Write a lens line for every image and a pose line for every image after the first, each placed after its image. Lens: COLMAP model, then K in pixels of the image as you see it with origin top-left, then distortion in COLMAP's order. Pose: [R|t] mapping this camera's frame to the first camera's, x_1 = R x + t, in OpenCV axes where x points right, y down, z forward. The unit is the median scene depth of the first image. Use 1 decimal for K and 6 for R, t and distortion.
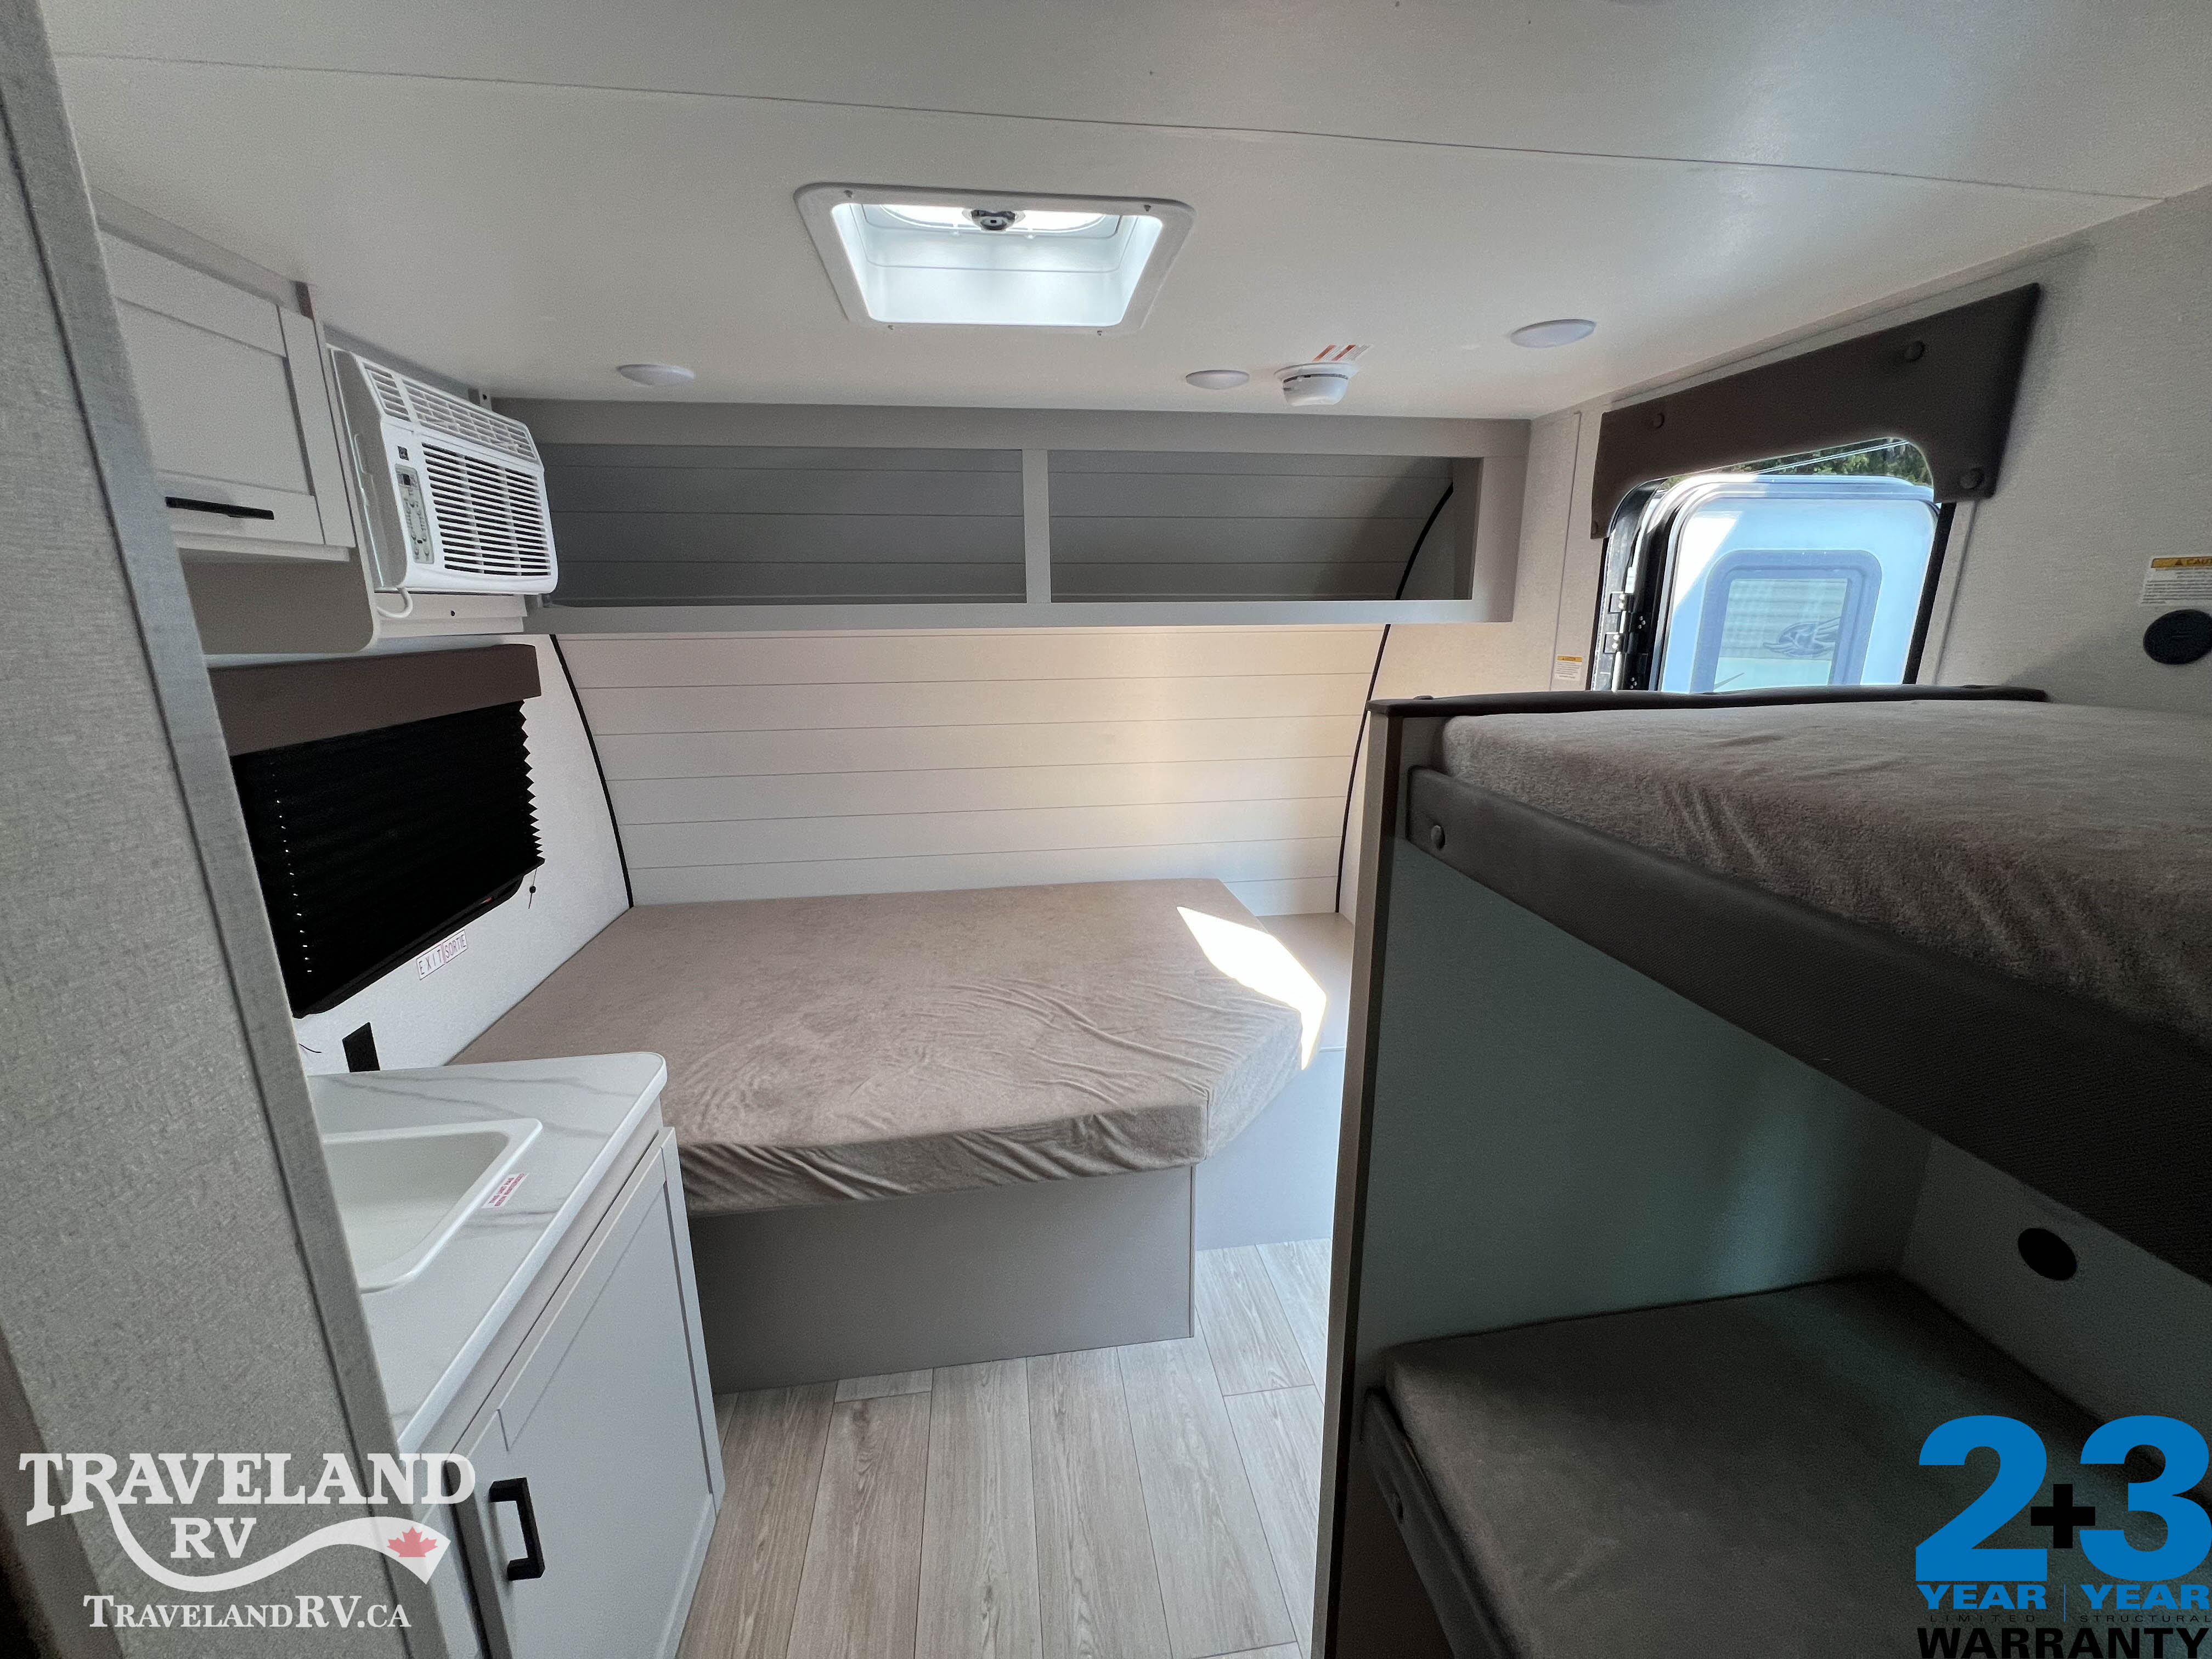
lens RADIAL K [[881.0, 0, 1095.4], [0, 881.0, 819.7], [0, 0, 1]] dist [-0.003503, -0.000173]
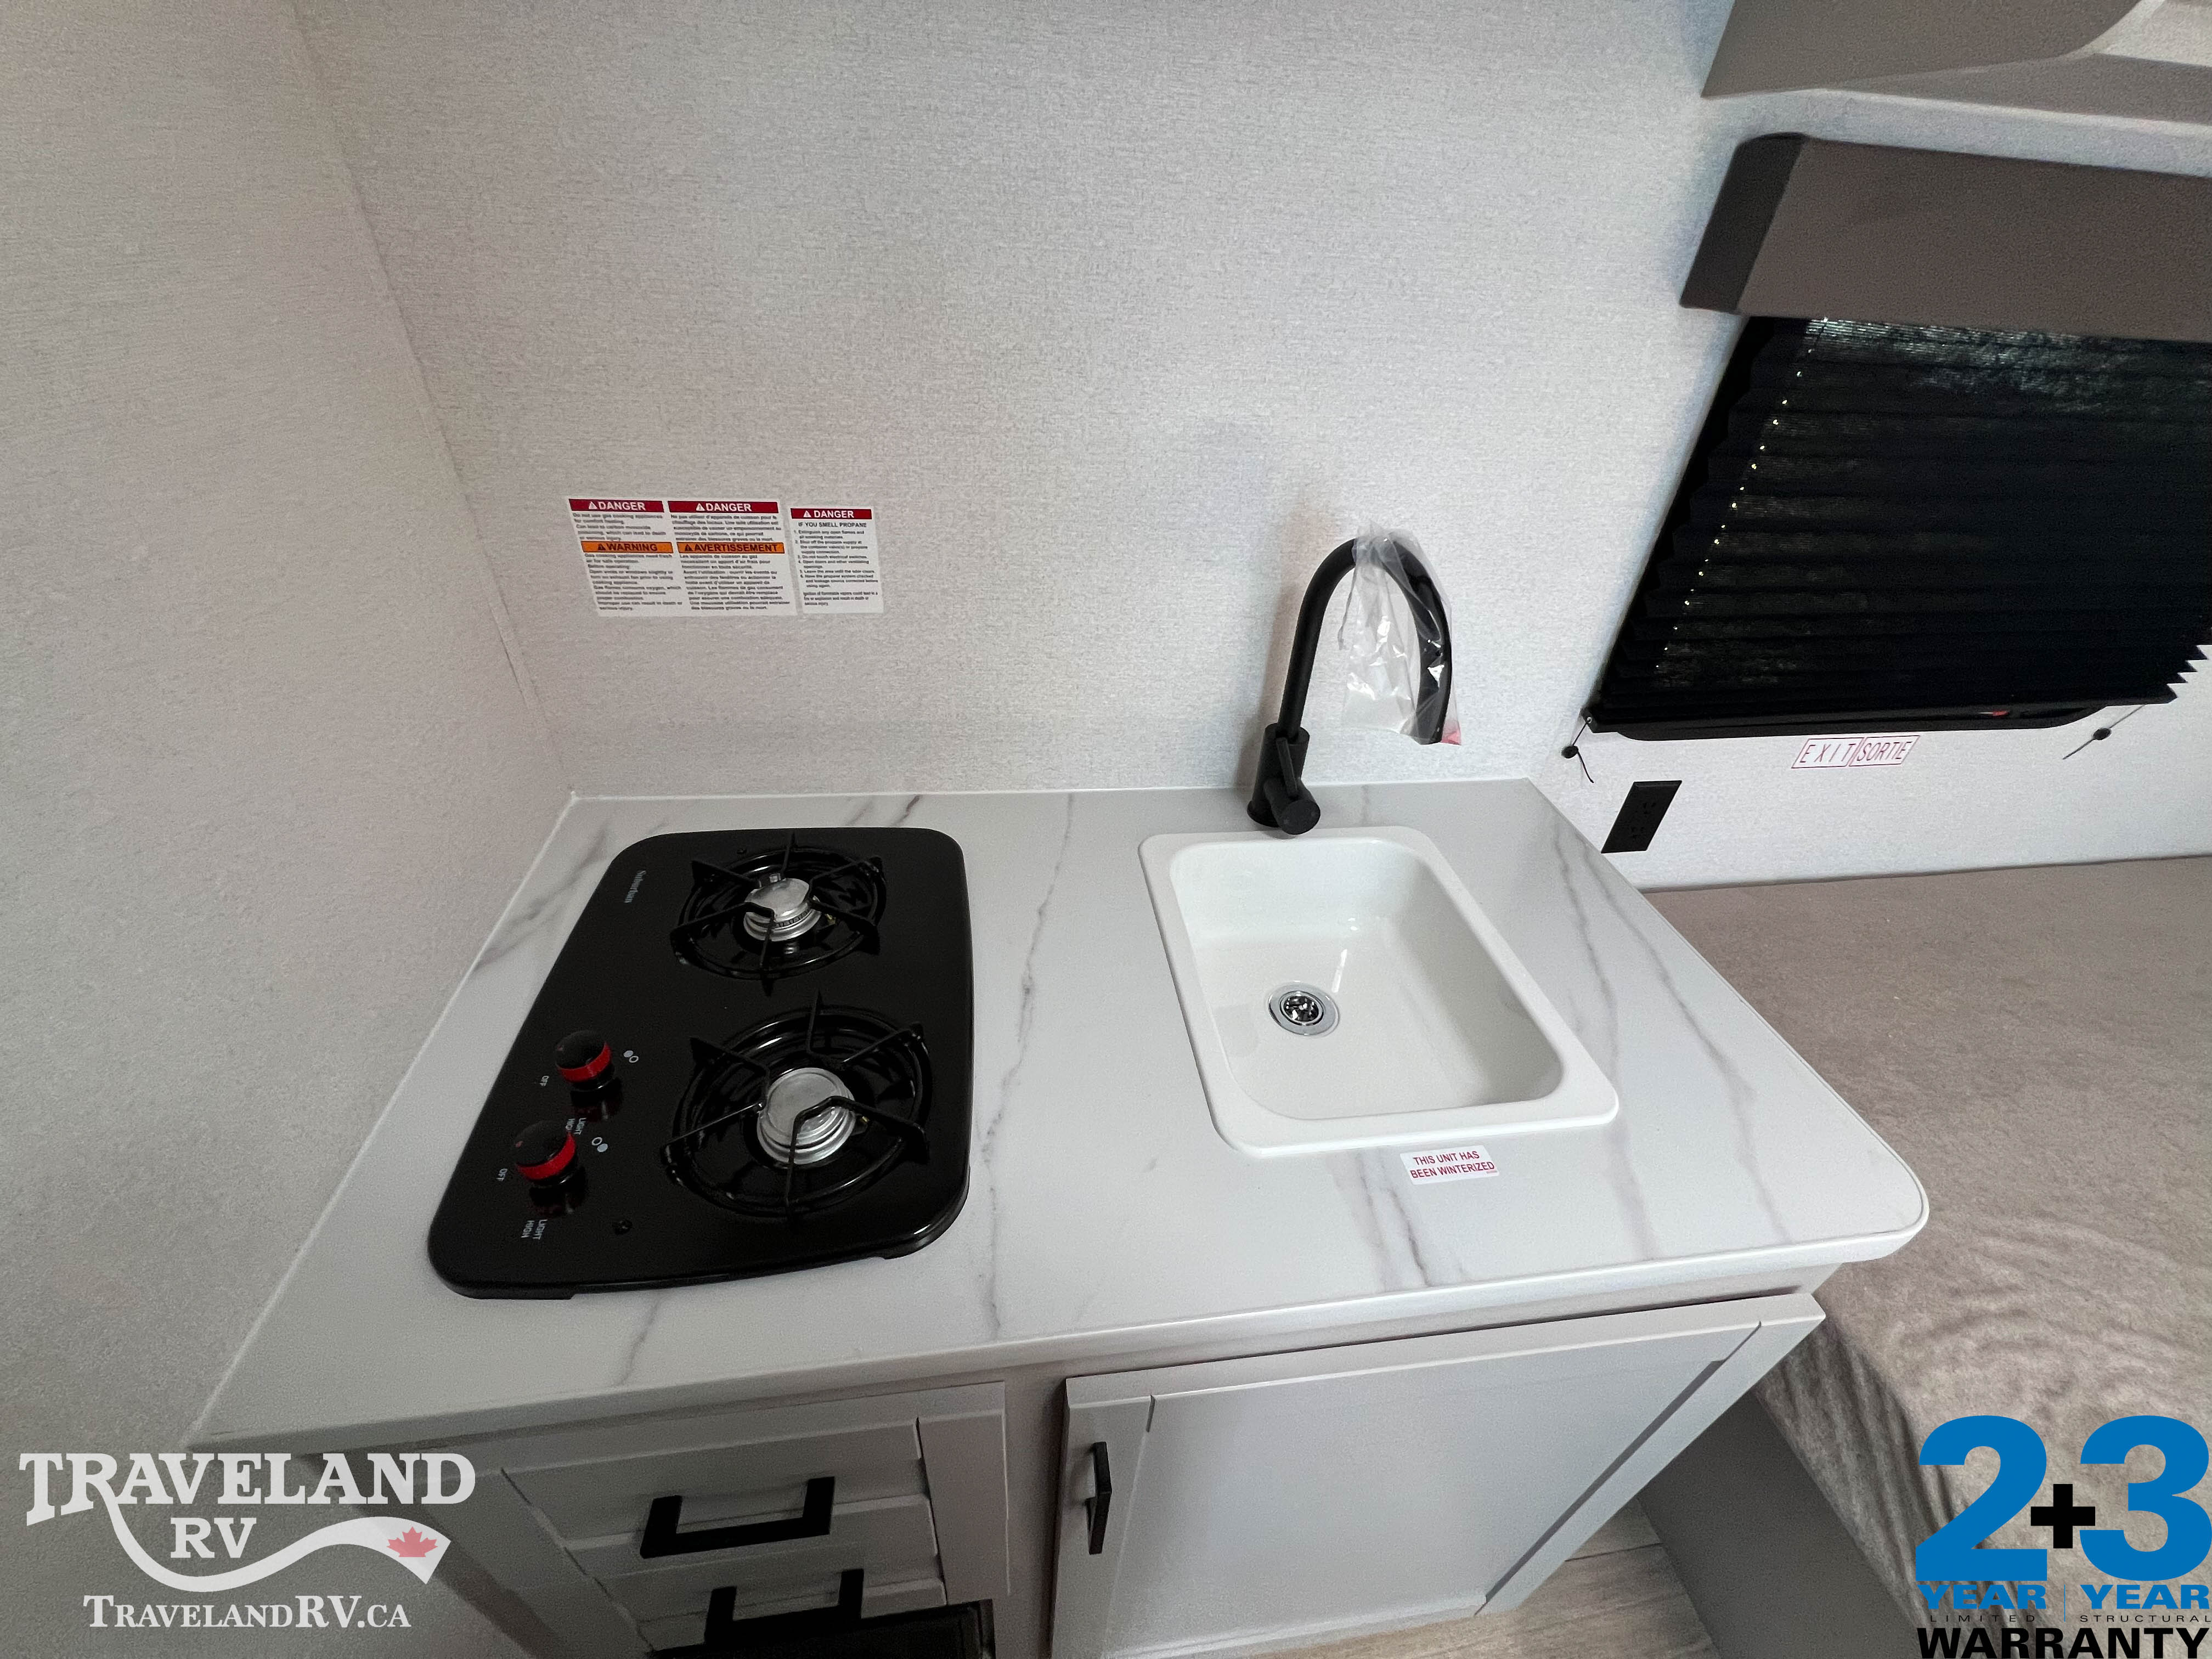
lens RADIAL K [[881.0, 0, 1105.3], [0, 881.0, 822.9], [0, 0, 1]] dist [-0.003503, -0.000173]
pose [[0.009909, 0.581271, -0.813650, -0.197471], [-0.279528, 0.782861, 0.555872, -0.009922], [0.960086, 0.221930, 0.170239, 0.378435]]
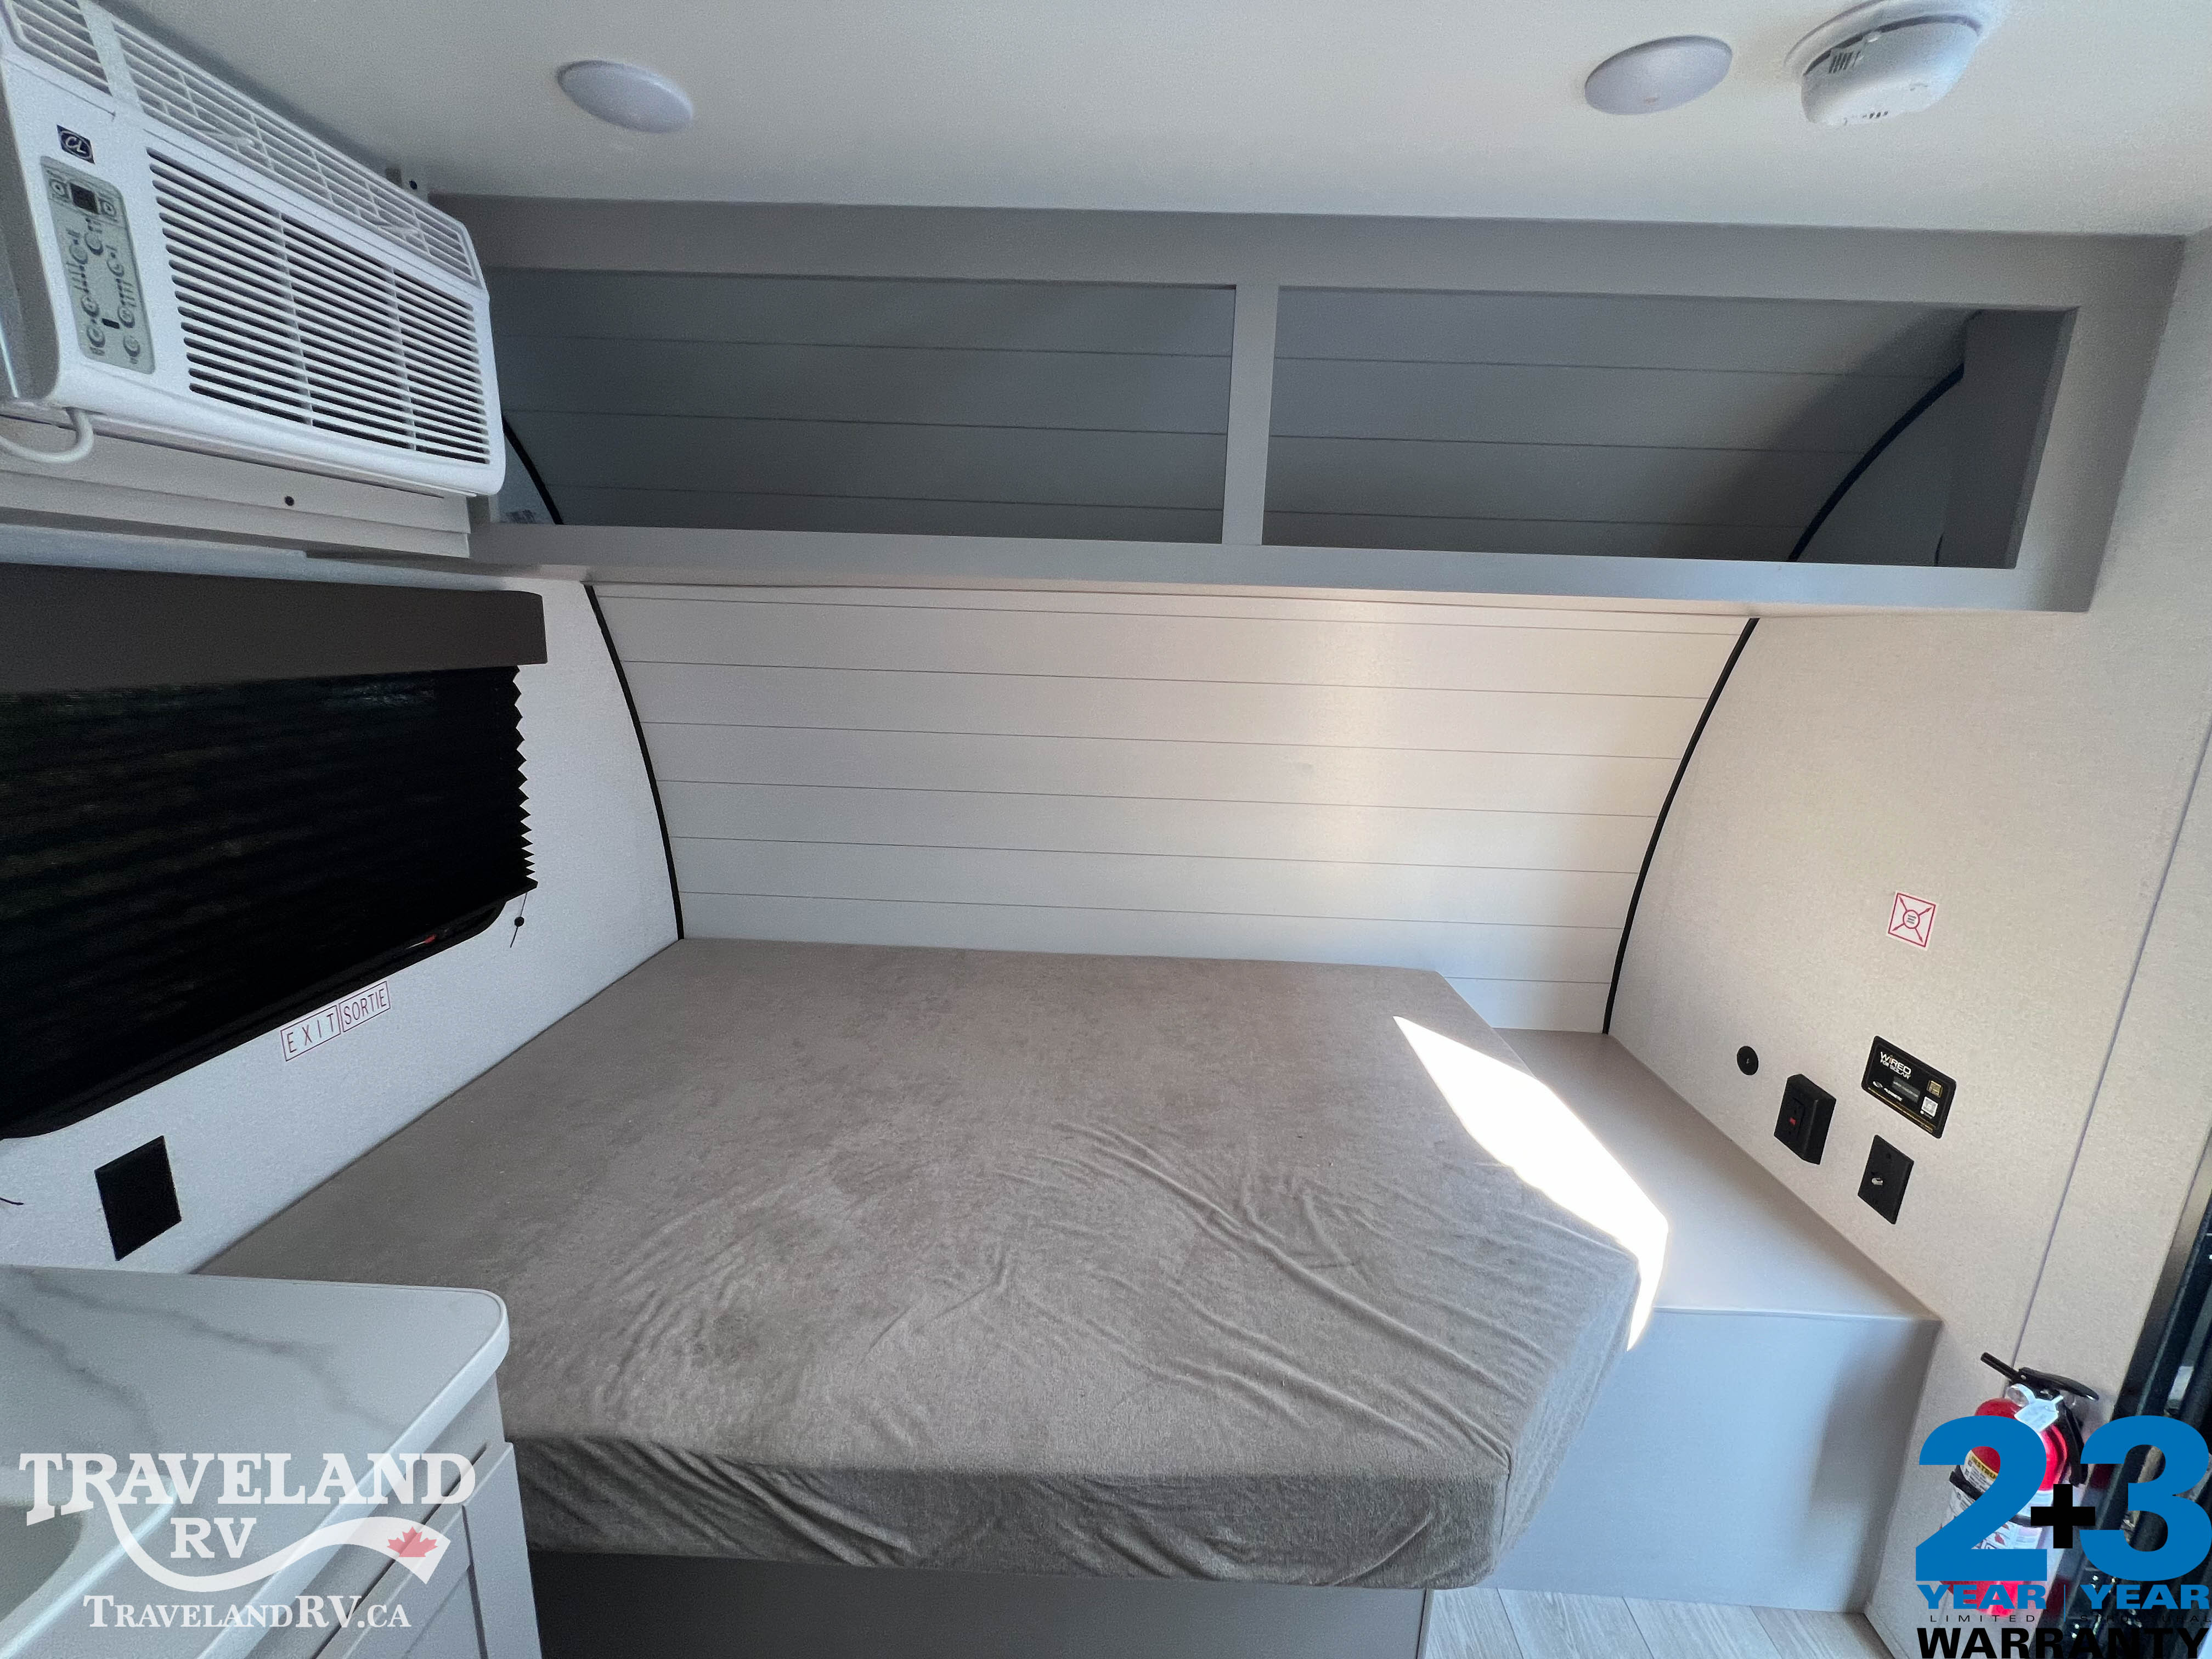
lens RADIAL K [[881.0, 0, 1105.9], [0, 881.0, 825.4], [0, 0, 1]] dist [-0.003503, -0.000173]
pose [[0.986992, 0.074598, -0.142417, -0.058006], [-0.076724, 0.997007, -0.009486, -0.039767], [0.141283, 0.020289, 0.989761, 0.396453]]
